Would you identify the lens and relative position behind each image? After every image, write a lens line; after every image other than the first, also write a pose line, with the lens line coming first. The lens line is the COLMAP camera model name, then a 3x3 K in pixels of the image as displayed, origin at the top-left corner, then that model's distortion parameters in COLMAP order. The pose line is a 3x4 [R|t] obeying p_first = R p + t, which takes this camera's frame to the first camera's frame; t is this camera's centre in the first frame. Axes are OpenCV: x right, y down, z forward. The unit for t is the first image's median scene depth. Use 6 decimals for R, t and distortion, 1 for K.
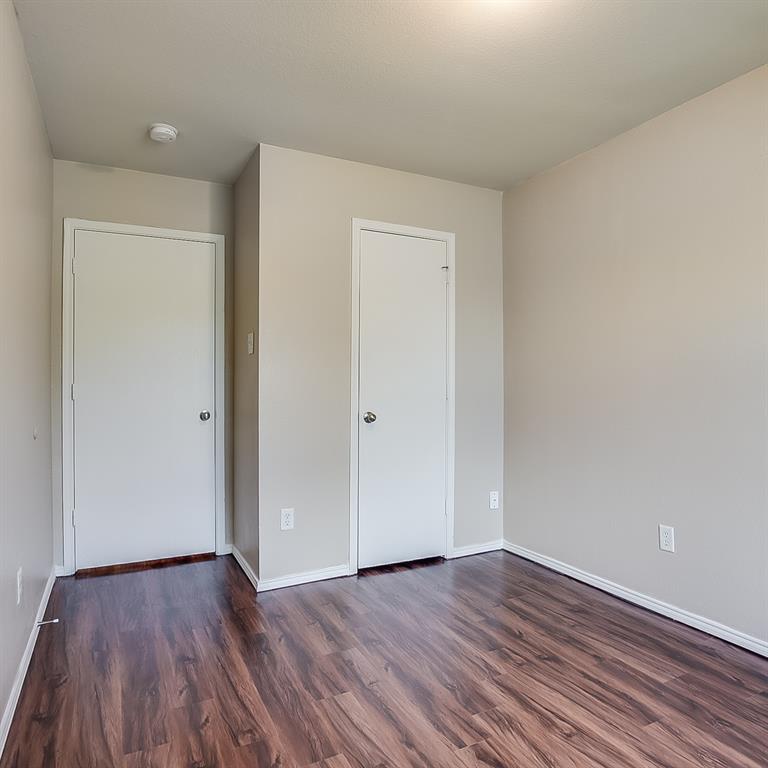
lens RADIAL K [[531.0, 0, 384.0], [0, 531.0, 384.0], [0, 0, 1]] dist [-0.035343, 0.000104]
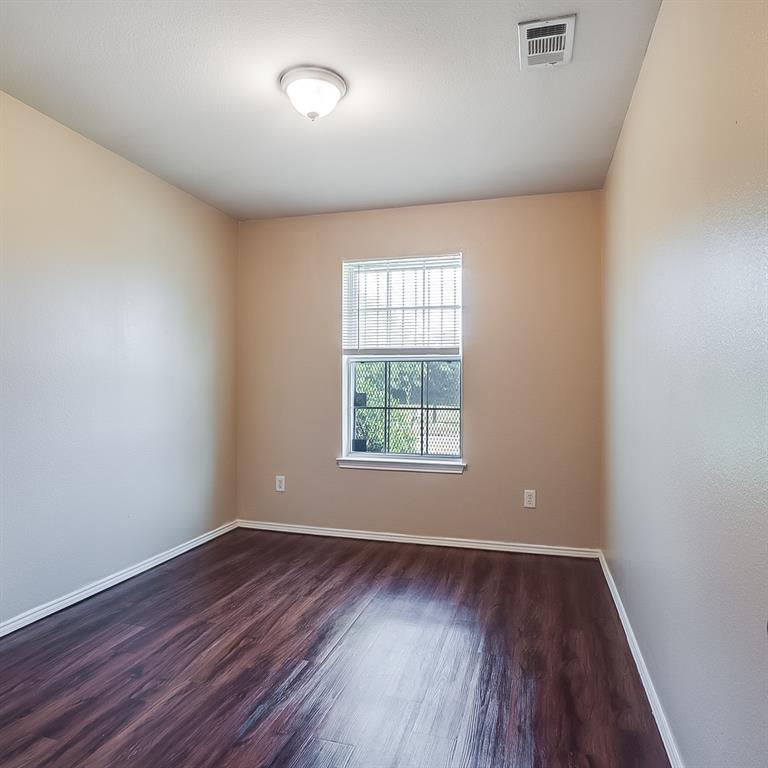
lens RADIAL K [[531.0, 0, 384.0], [0, 531.0, 384.0], [0, 0, 1]] dist [-0.035343, 0.000104]
pose [[-0.728628, 0.010639, 0.684827, -0.678436], [0.005298, 0.999937, -0.009897, 0.014633], [-0.684889, -0.003583, -0.728639, 1.416291]]
